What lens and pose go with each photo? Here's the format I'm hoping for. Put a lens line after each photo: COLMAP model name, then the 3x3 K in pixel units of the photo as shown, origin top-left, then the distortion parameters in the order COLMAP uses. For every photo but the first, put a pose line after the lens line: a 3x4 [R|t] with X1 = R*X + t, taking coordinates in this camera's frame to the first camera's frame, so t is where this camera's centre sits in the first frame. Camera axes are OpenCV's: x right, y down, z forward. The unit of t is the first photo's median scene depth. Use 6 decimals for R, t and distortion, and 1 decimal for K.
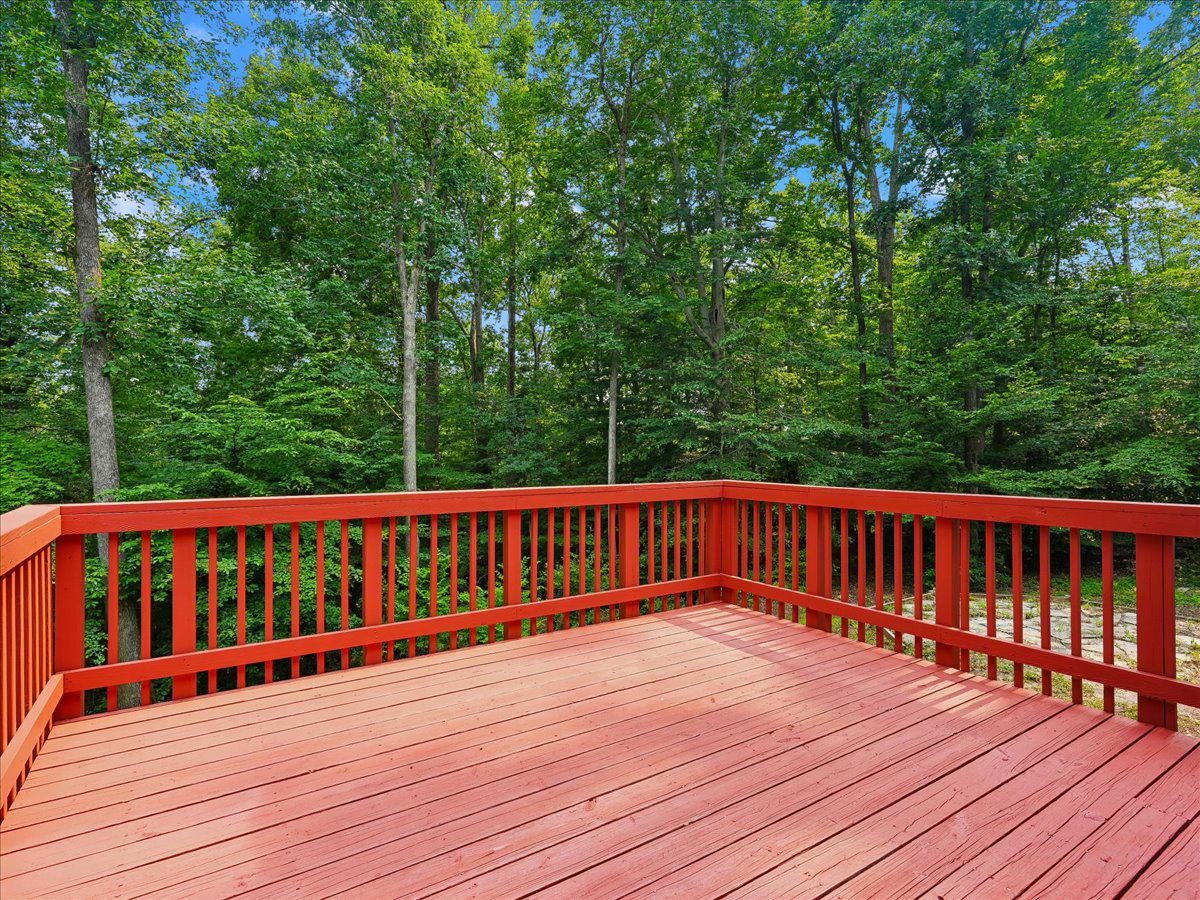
lens RADIAL K [[603.1, 0, 594.4], [0, 603.1, 454.0], [0, 0, 1]] dist [-0.002968, -0.000698]
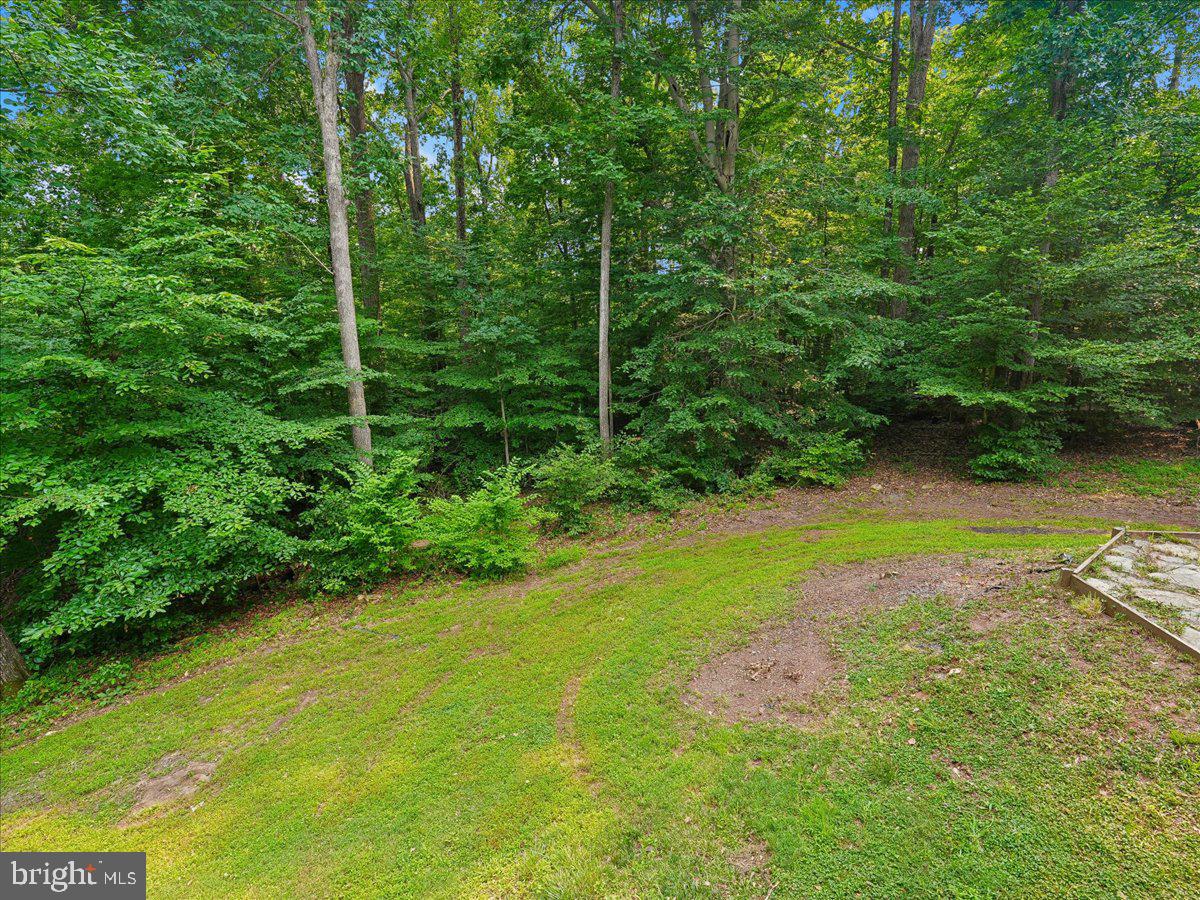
lens RADIAL K [[602.1, 0, 600.3], [0, 602.1, 443.2], [0, 0, 1]] dist [-0.002075, -0.000345]
pose [[0.994737, -0.024213, 0.099557, -0.064333], [0.001431, 0.974865, 0.222790, -0.017478], [-0.102449, -0.221475, 0.969769, 0.183054]]
